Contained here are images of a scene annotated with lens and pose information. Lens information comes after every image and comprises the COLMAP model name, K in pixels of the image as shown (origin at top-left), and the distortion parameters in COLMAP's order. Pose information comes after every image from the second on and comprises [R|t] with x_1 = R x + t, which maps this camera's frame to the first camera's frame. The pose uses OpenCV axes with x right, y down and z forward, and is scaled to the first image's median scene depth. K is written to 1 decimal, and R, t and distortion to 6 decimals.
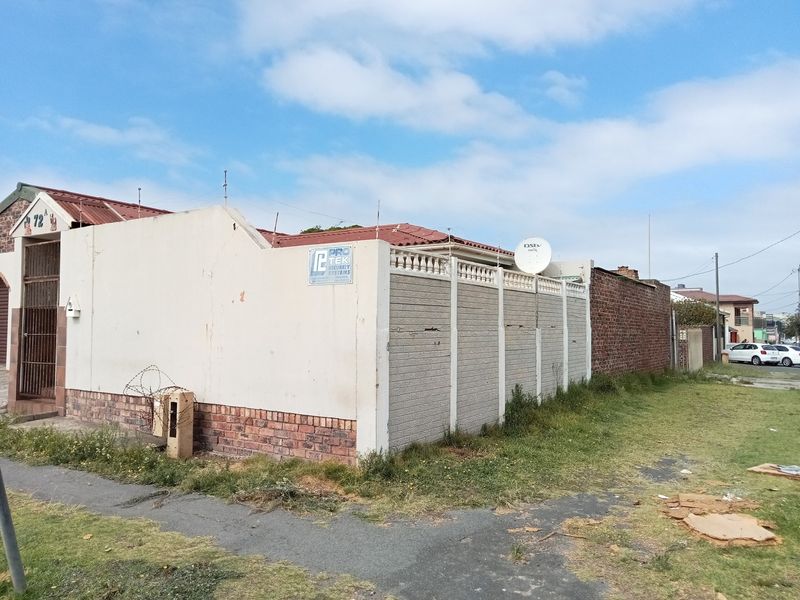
lens RADIAL K [[592.4, 0, 395.7], [0, 592.4, 304.3], [0, 0, 1]] dist [-0.001839, 0.011717]
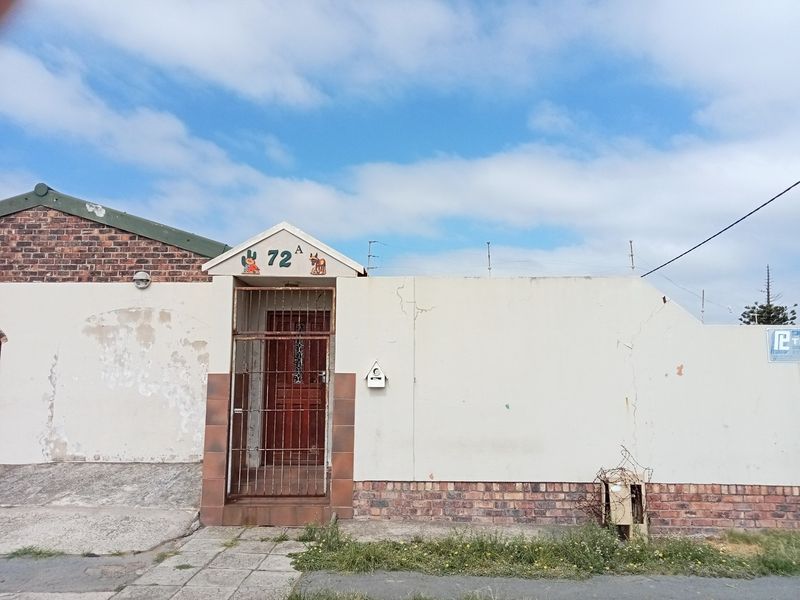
lens RADIAL K [[592.4, 0, 395.9], [0, 592.4, 295.9], [0, 0, 1]] dist [-0.001839, 0.011717]
pose [[0.857377, 0.068508, 0.510109, -1.144162], [-0.020820, 0.994907, -0.098624, -0.028008], [-0.514268, 0.073938, 0.854437, 0.367052]]
